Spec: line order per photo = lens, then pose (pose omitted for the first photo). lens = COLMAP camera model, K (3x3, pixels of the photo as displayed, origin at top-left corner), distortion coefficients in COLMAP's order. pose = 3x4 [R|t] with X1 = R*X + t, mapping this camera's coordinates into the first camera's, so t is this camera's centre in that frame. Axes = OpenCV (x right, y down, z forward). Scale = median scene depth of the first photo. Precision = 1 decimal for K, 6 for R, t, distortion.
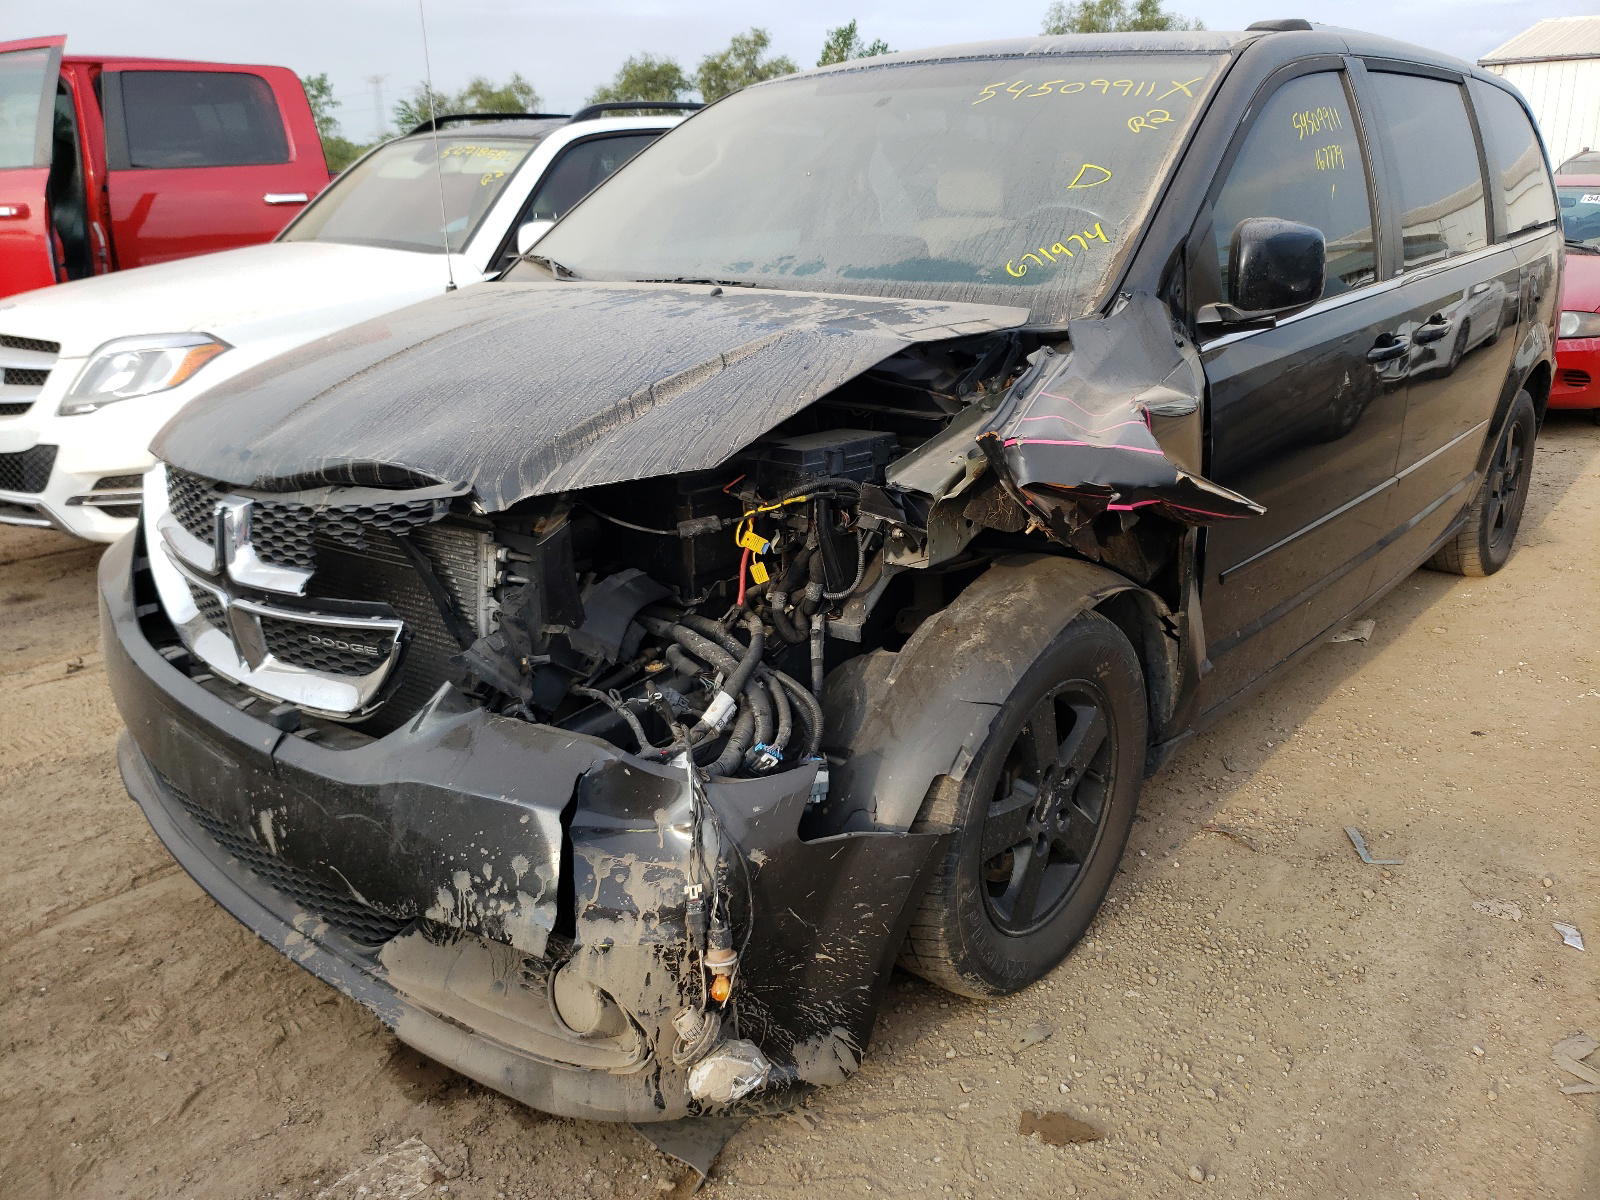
lens RADIAL K [[1224.5, 0, 800.0], [0, 1224.5, 600.0], [0, 0, 1]] dist [0.205040, -0.432176]
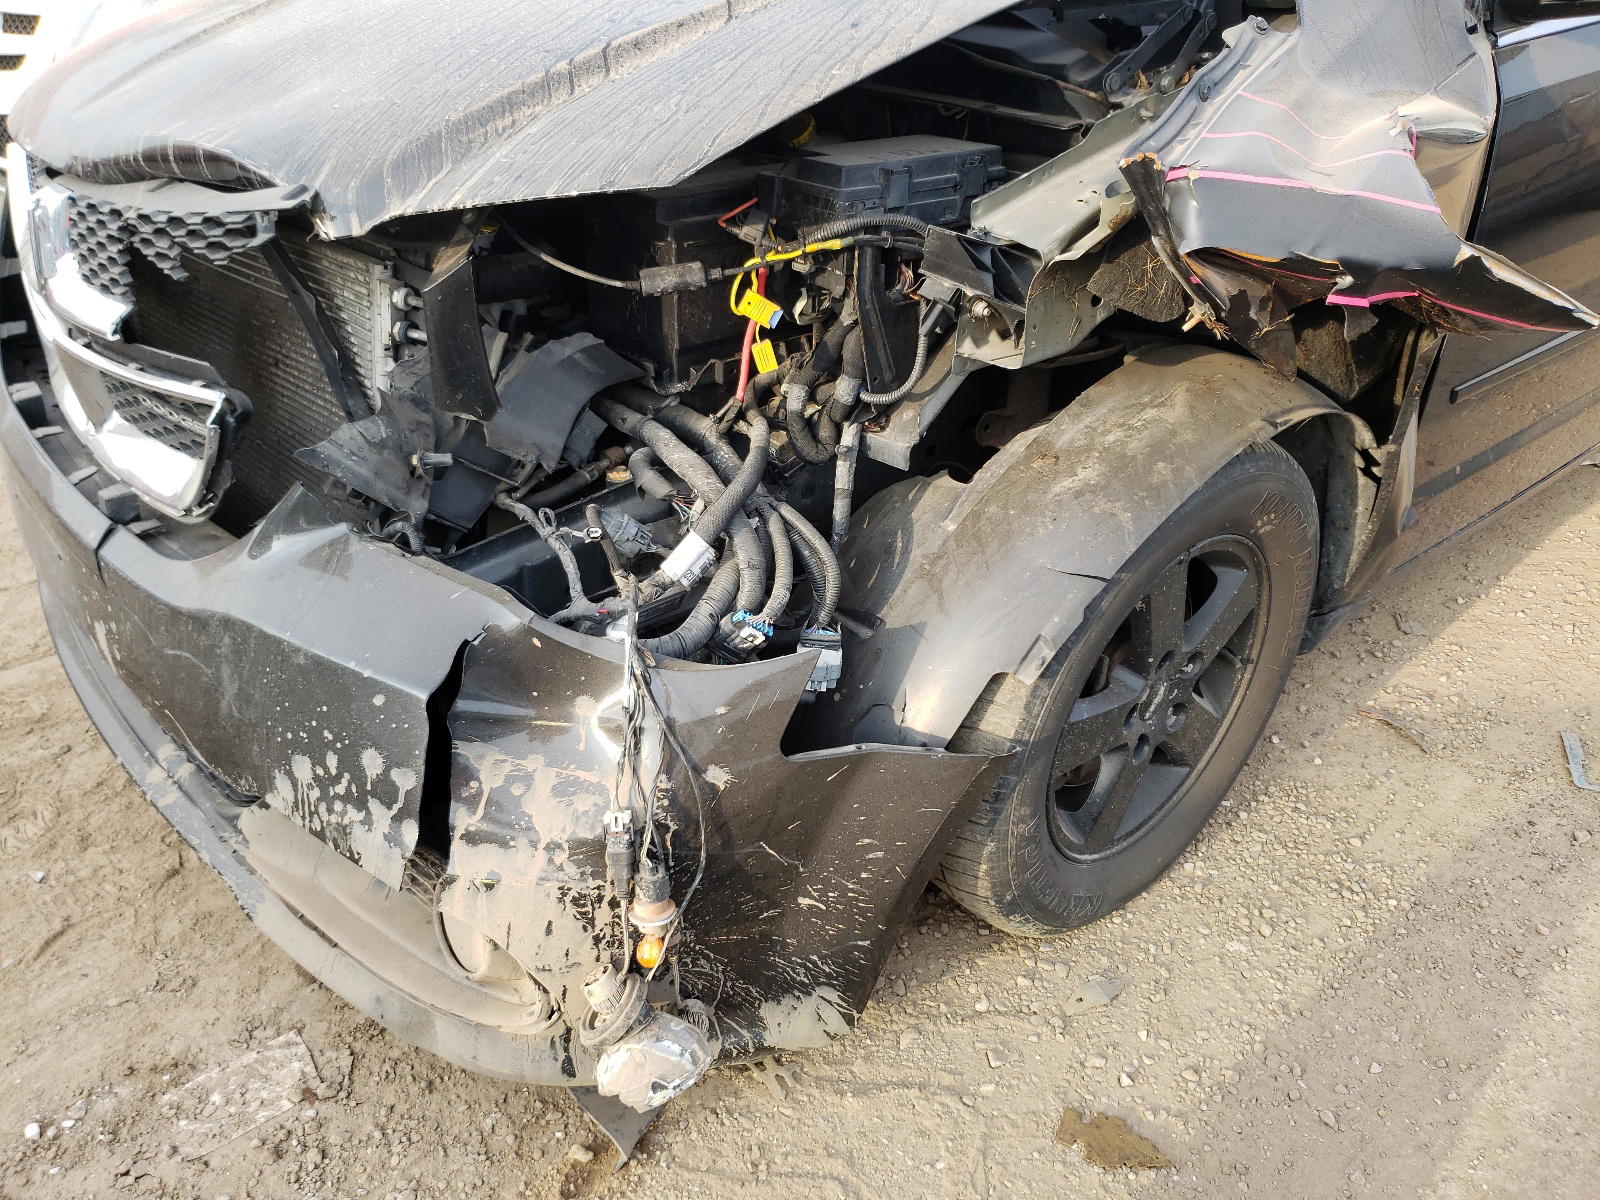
lens RADIAL K [[1184.0, 0, 795.0], [0, 1184.0, 567.5], [0, 0, 1]] dist [0.030440, -0.006138]
pose [[0.989859, 0.096999, -0.103779, 0.060765], [-0.073962, 0.975655, 0.206461, -0.043531], [0.121279, -0.196692, 0.972936, 0.350975]]
